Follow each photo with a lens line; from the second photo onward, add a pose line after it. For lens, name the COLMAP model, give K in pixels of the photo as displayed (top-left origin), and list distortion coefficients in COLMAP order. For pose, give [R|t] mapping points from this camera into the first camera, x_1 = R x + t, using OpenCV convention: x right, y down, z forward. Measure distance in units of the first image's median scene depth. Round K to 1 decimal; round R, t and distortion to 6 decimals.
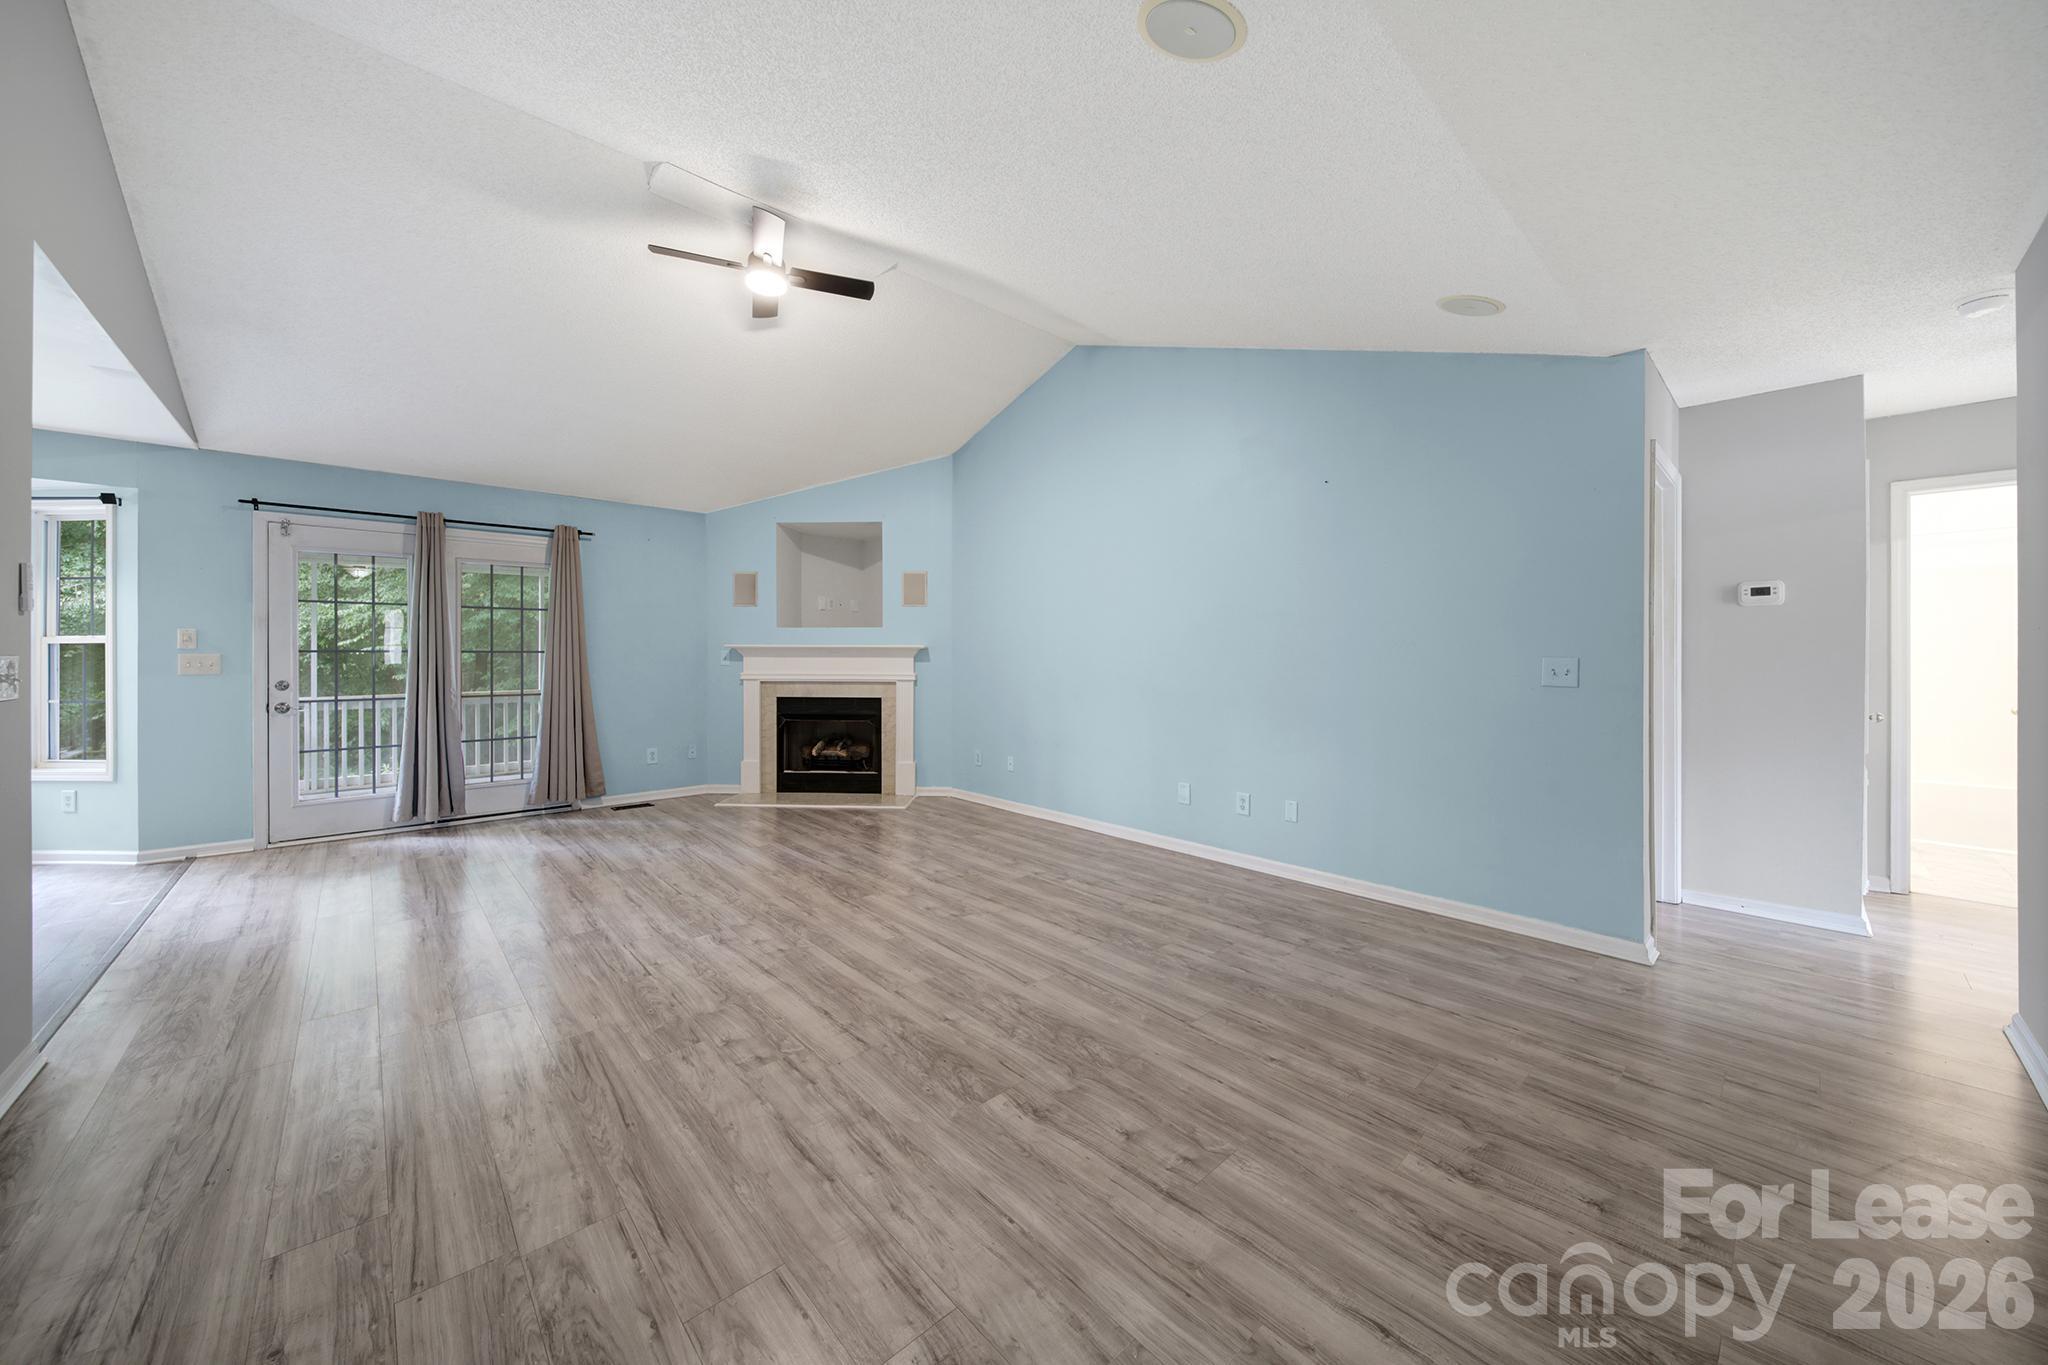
lens RADIAL K [[720.1, 0, 1026.0], [0, 720.1, 656.5], [0, 0, 1]] dist [0.000270, -0.001554]
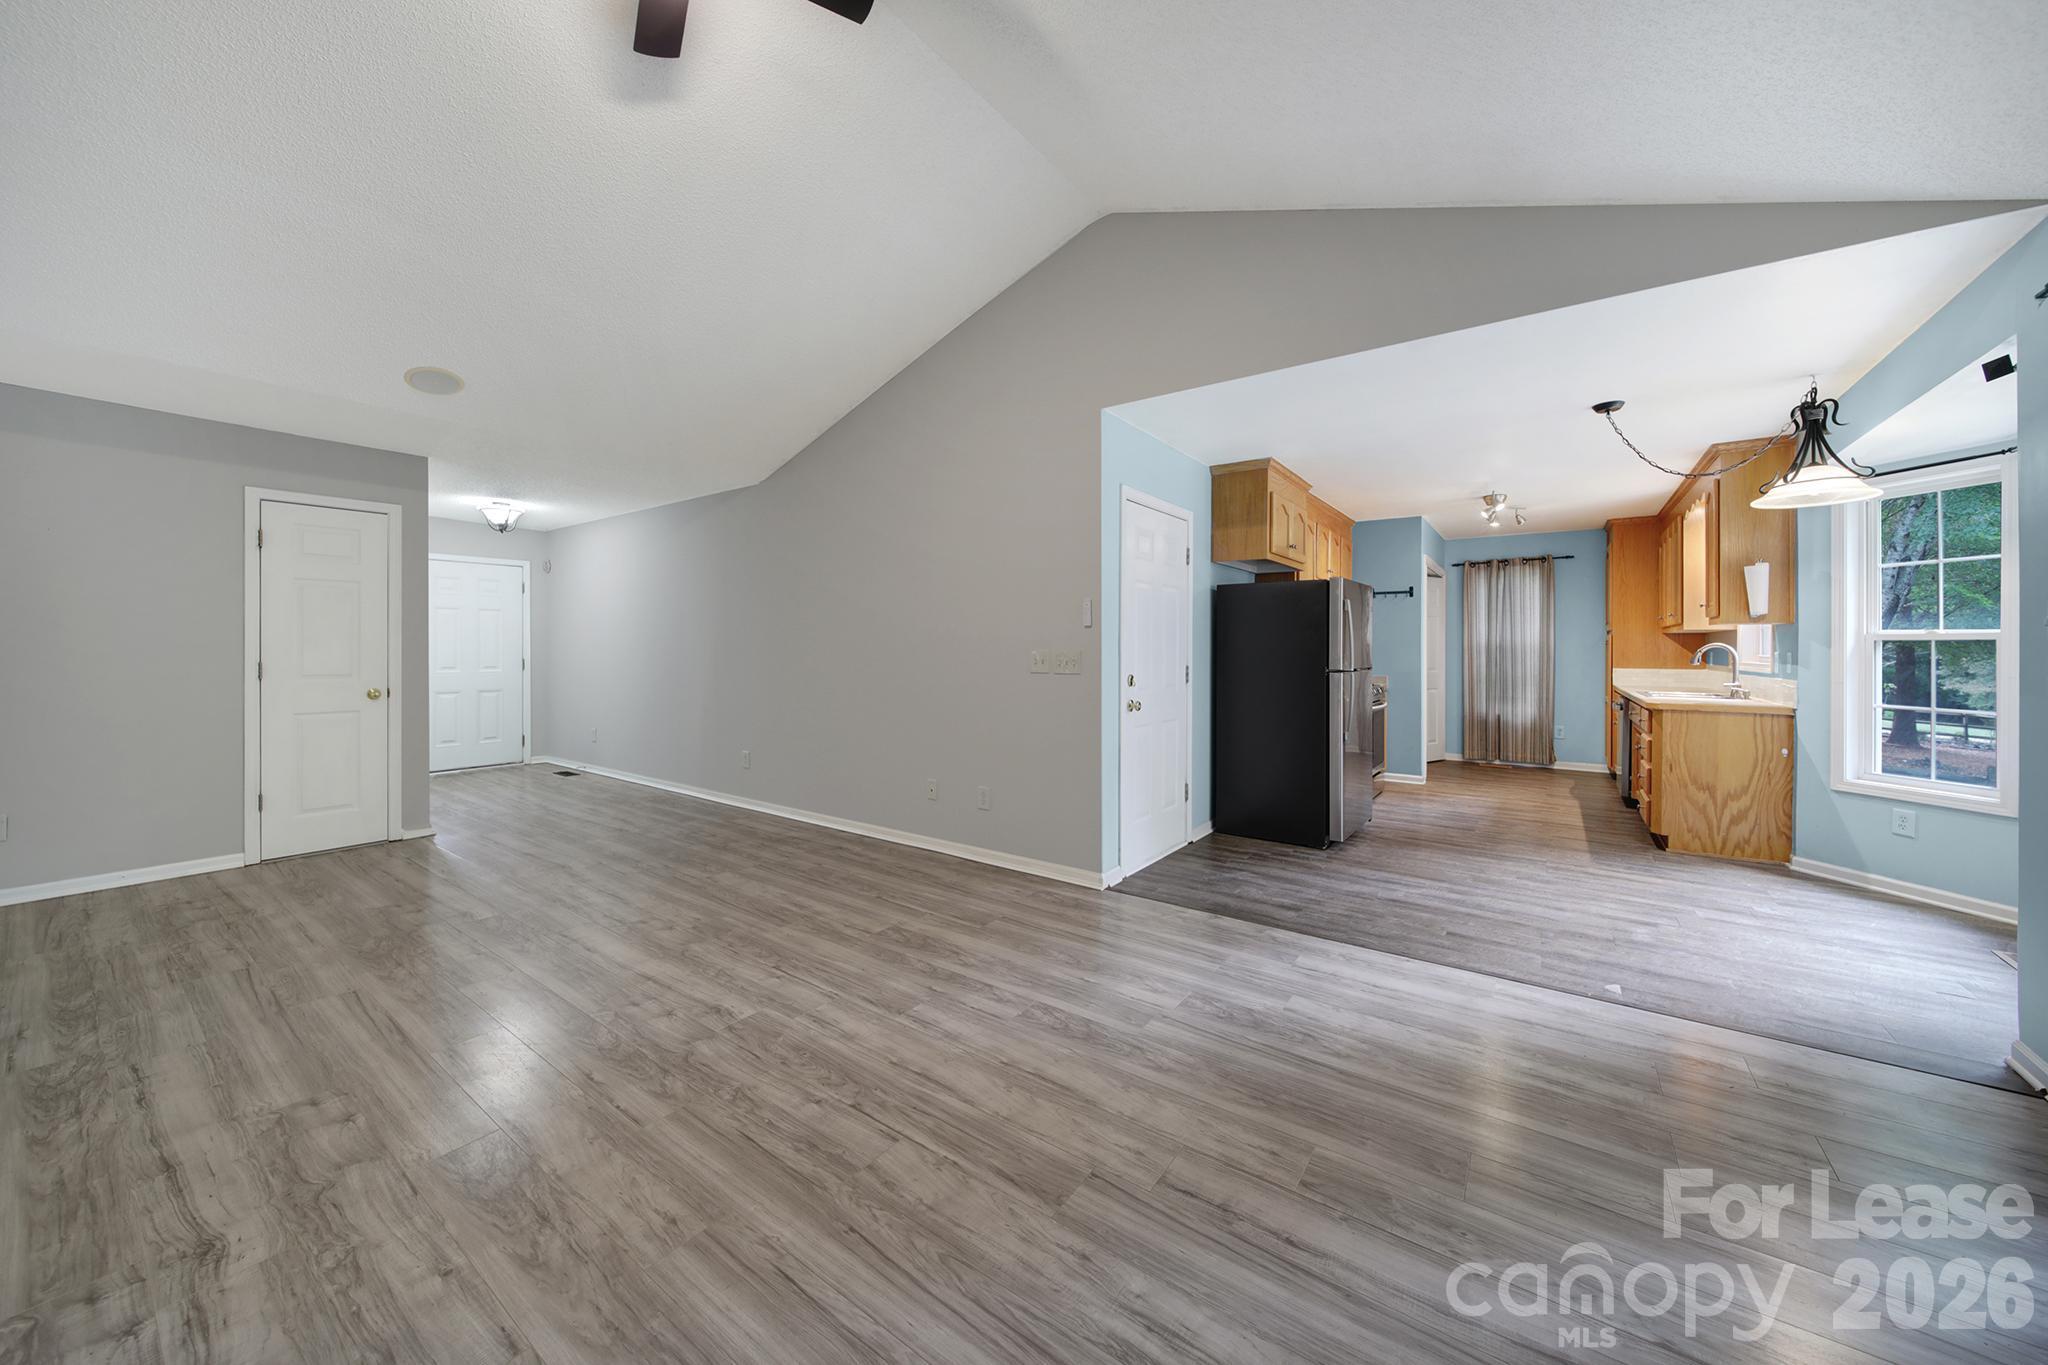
lens RADIAL K [[720.1, 0, 1021.2], [0, 720.1, 649.8], [0, 0, 1]] dist [0.000270, -0.001554]
pose [[-0.980462, -0.004310, -0.196662, -0.600842], [-0.005135, 0.999980, 0.003685, -0.007139], [0.196642, 0.004623, -0.980464, 1.866074]]
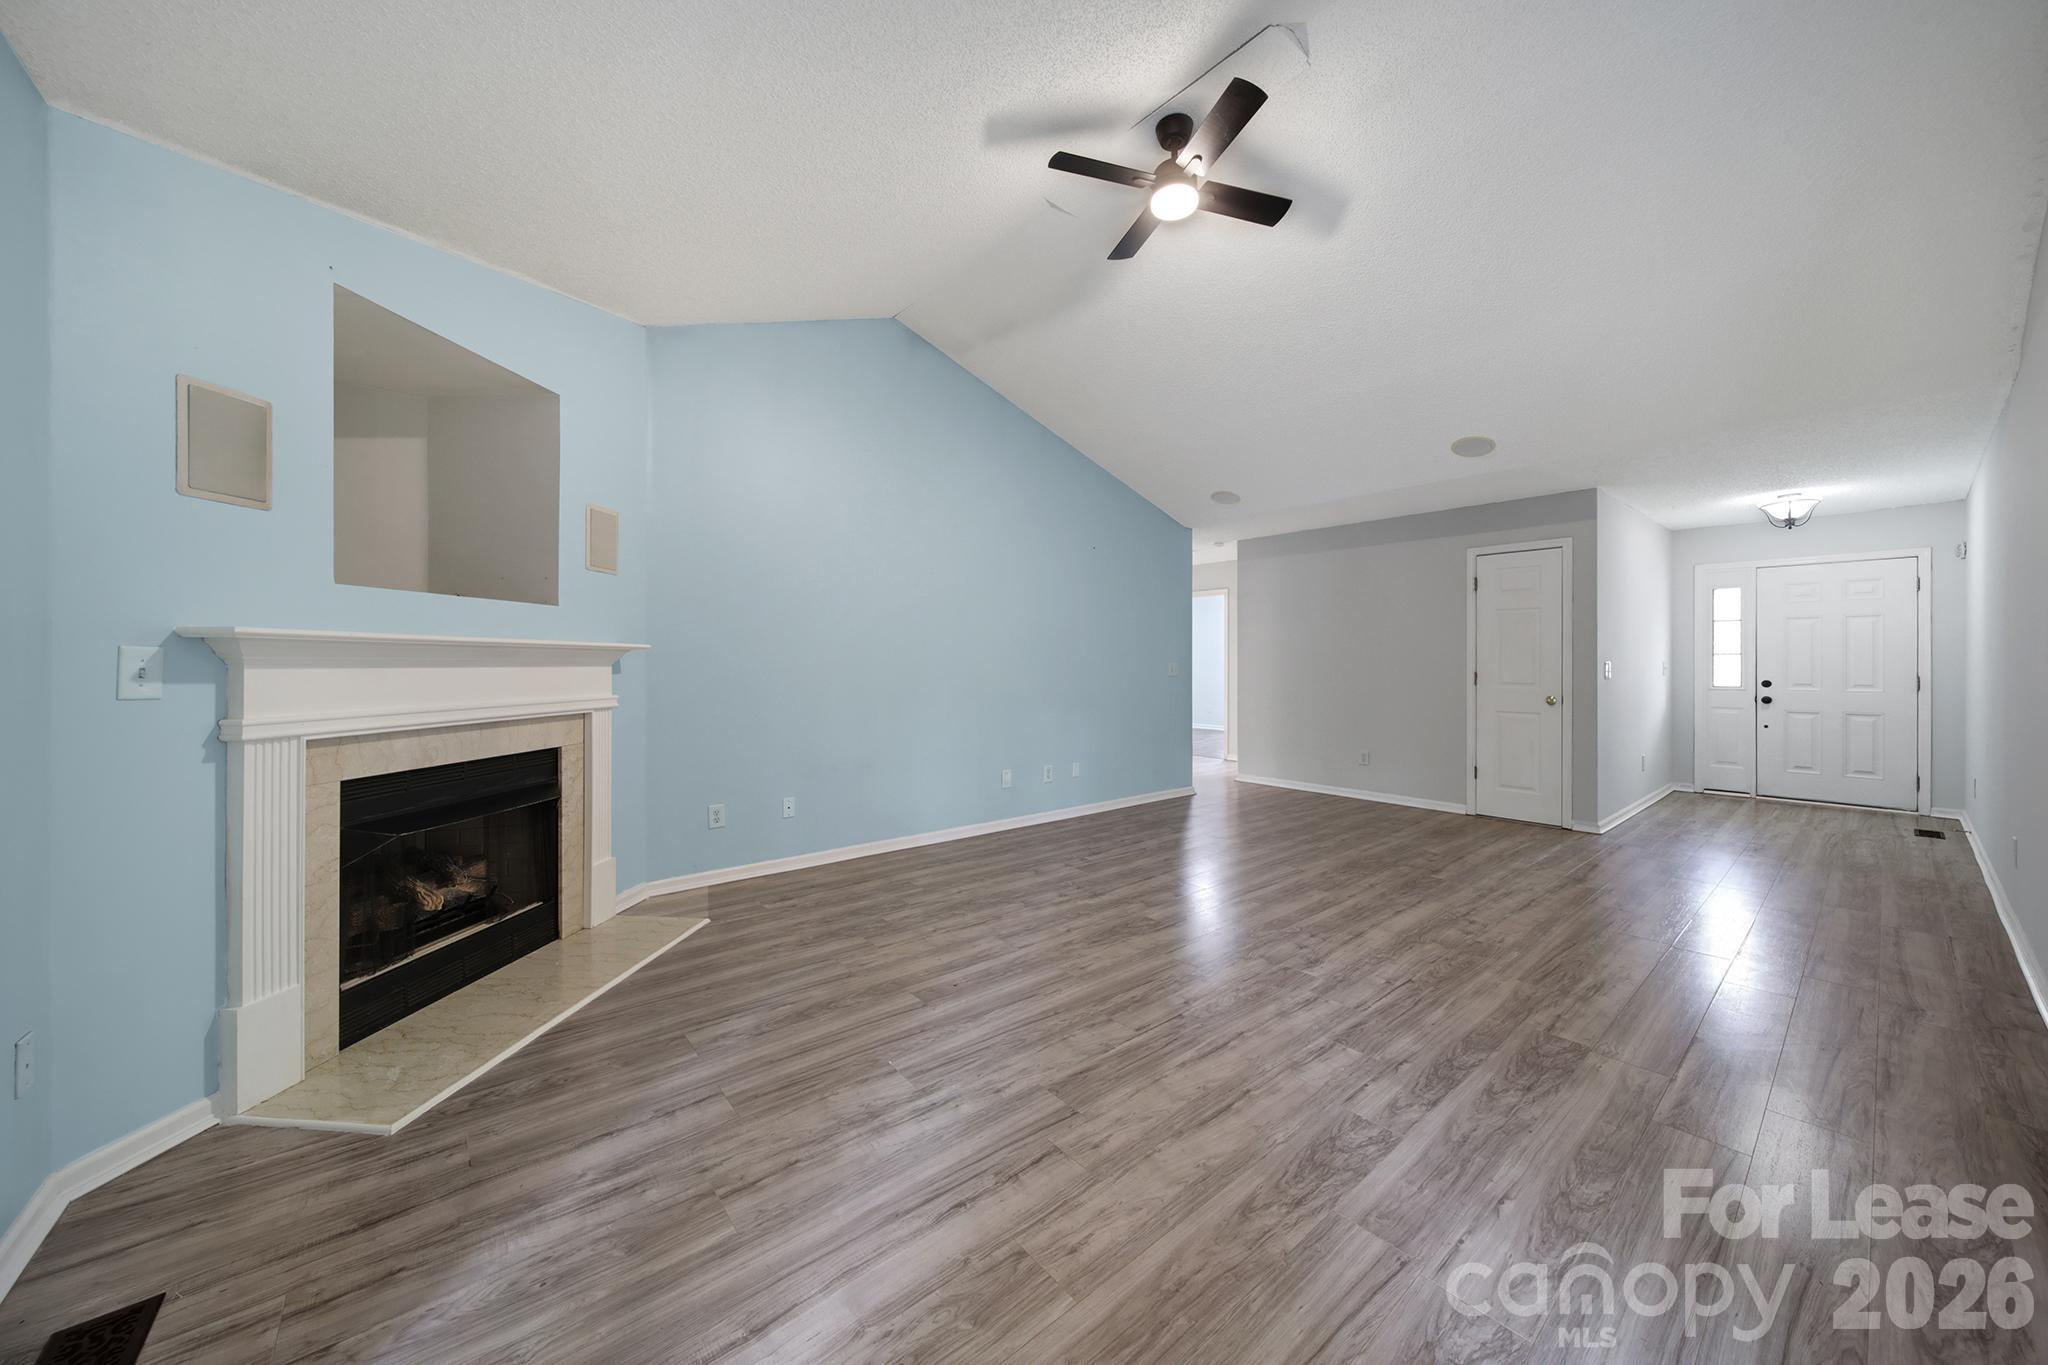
lens RADIAL K [[720.1, 0, 1026.1], [0, 720.1, 661.9], [0, 0, 1]] dist [0.000270, -0.001554]
pose [[0.053401, -0.000305, 0.998573, -1.409003], [0.002939, 0.999996, 0.000148, -0.002277], [-0.998569, 0.002927, 0.053401, 1.343011]]
